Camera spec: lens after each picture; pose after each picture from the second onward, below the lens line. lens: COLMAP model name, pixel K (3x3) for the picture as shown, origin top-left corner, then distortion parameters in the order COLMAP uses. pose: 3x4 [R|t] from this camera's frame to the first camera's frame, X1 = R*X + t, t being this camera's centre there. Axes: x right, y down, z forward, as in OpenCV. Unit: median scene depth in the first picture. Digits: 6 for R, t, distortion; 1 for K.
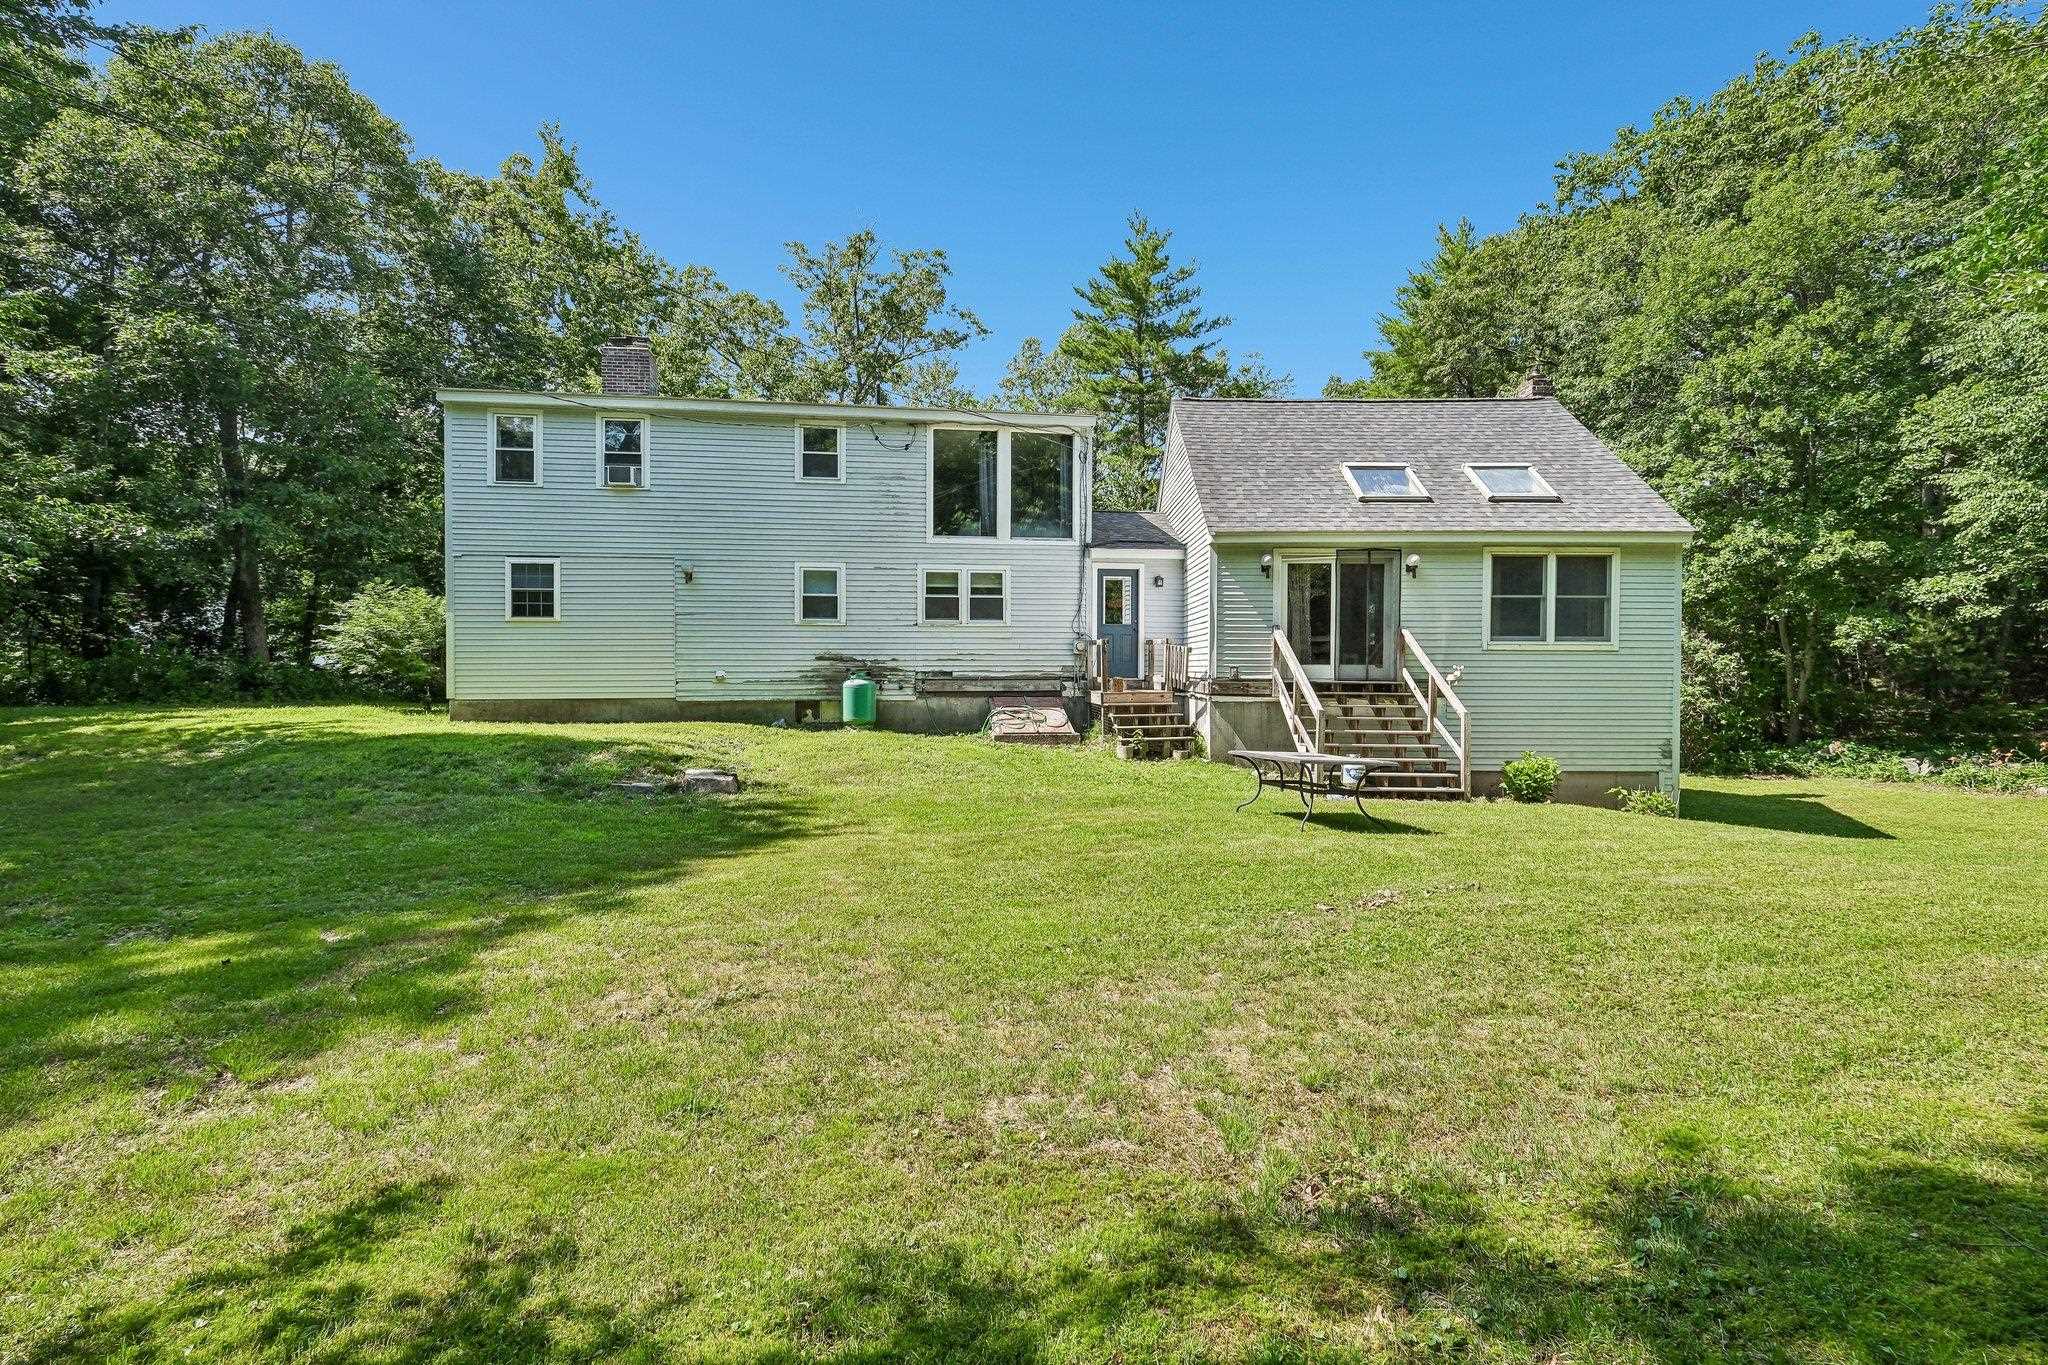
lens RADIAL K [[902.0, 0, 1021.5], [0, 902.0, 686.3], [0, 0, 1]] dist [-0.010335, 0.000238]
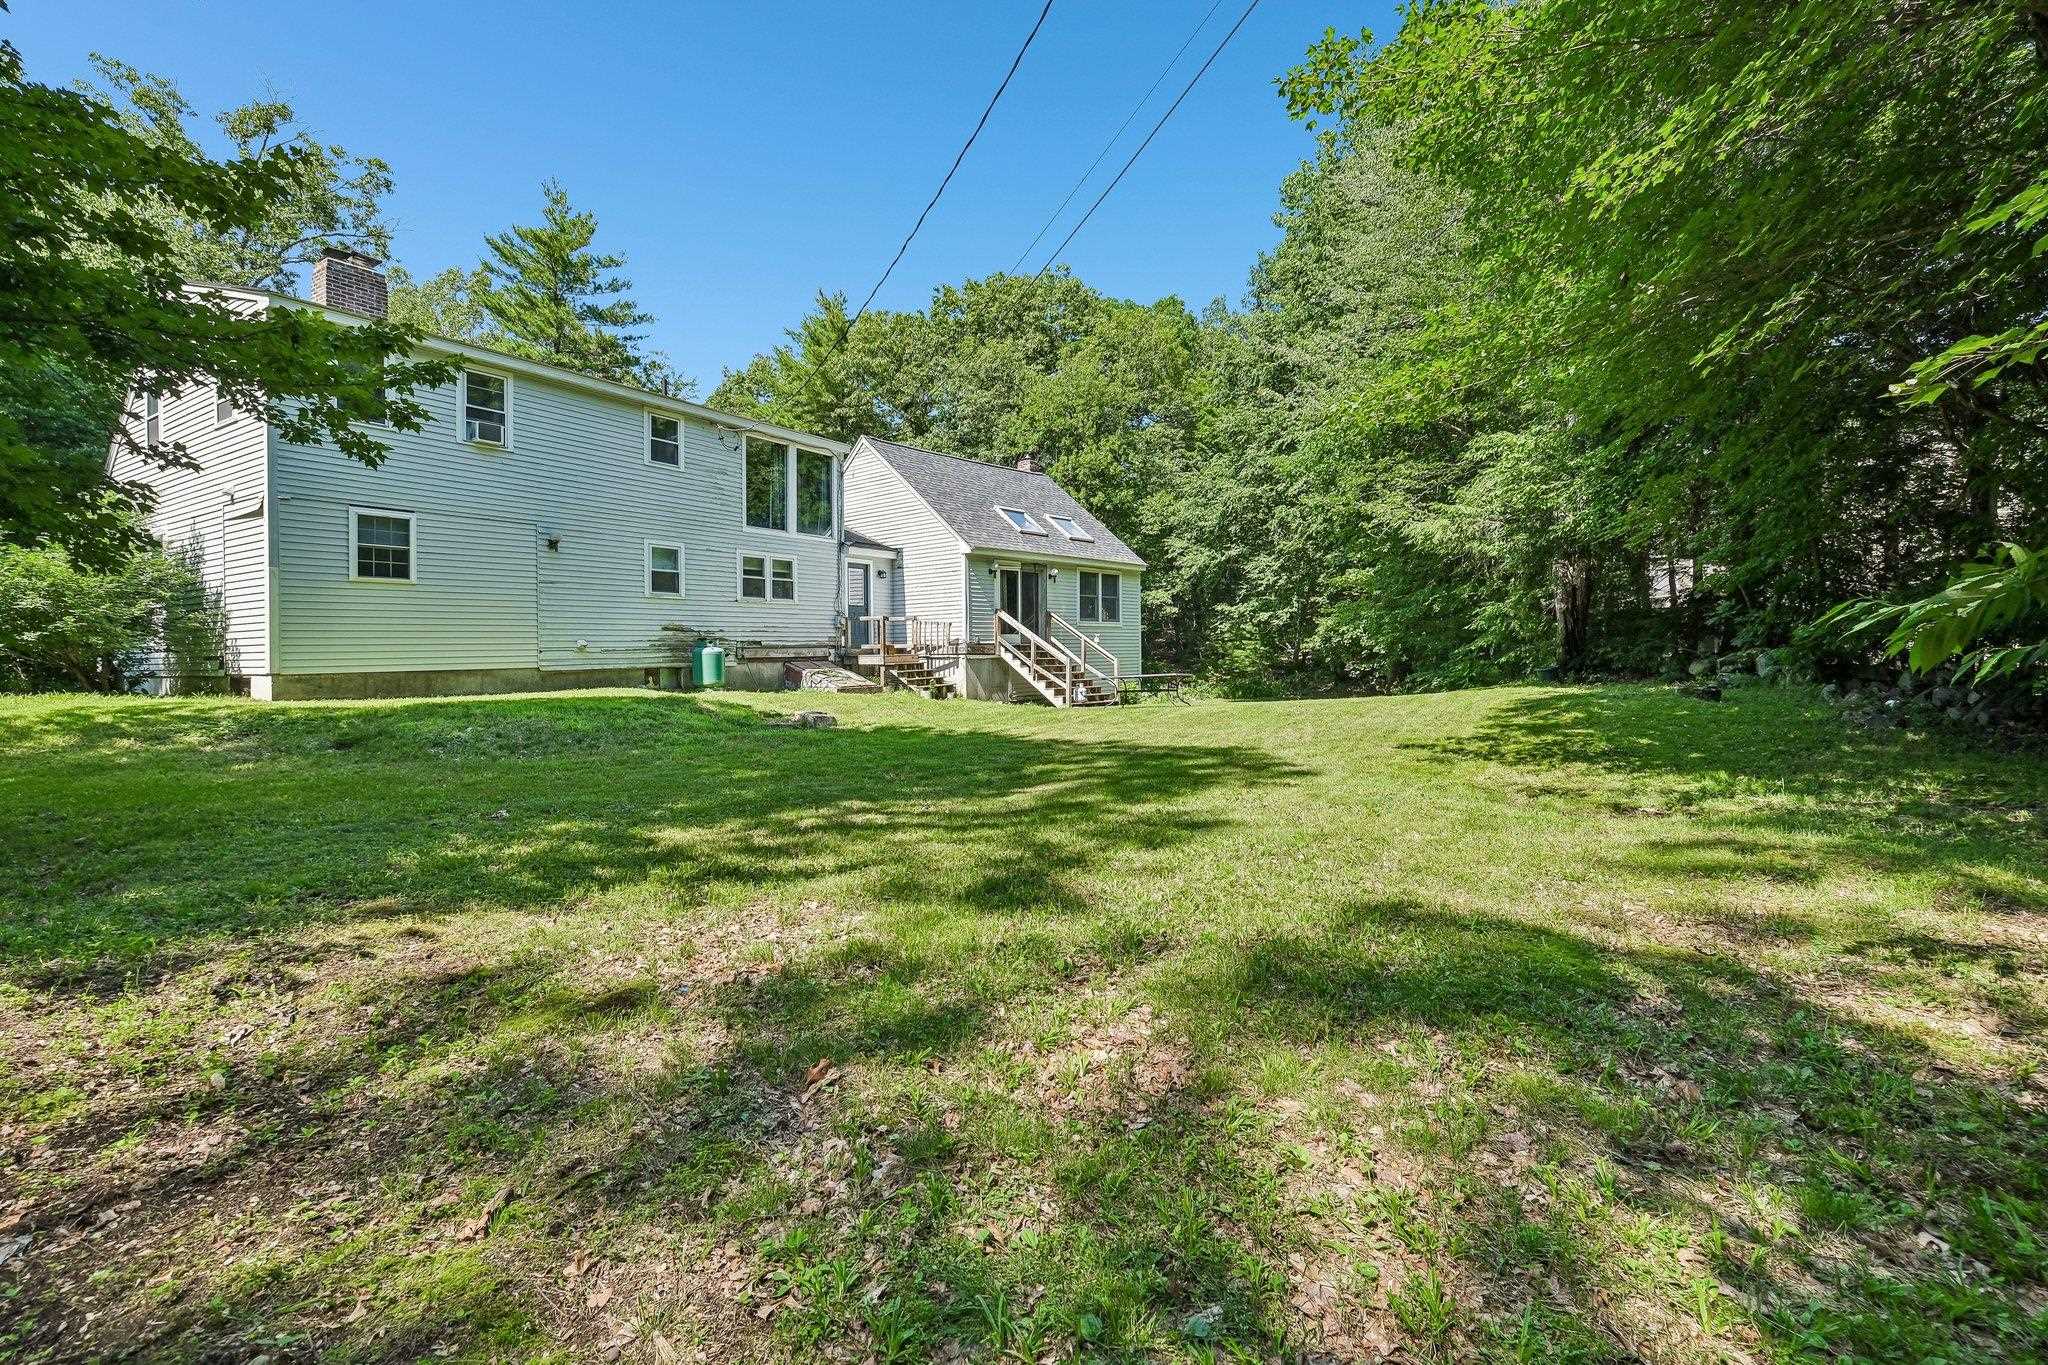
lens RADIAL K [[902.0, 0, 1046.5], [0, 902.0, 662.1], [0, 0, 1]] dist [-0.010335, 0.000238]
pose [[0.631178, -0.020592, 0.775365, -0.782875], [0.030359, 0.999537, 0.001832, 0.021491], [-0.775044, 0.022383, 0.631511, -0.044108]]
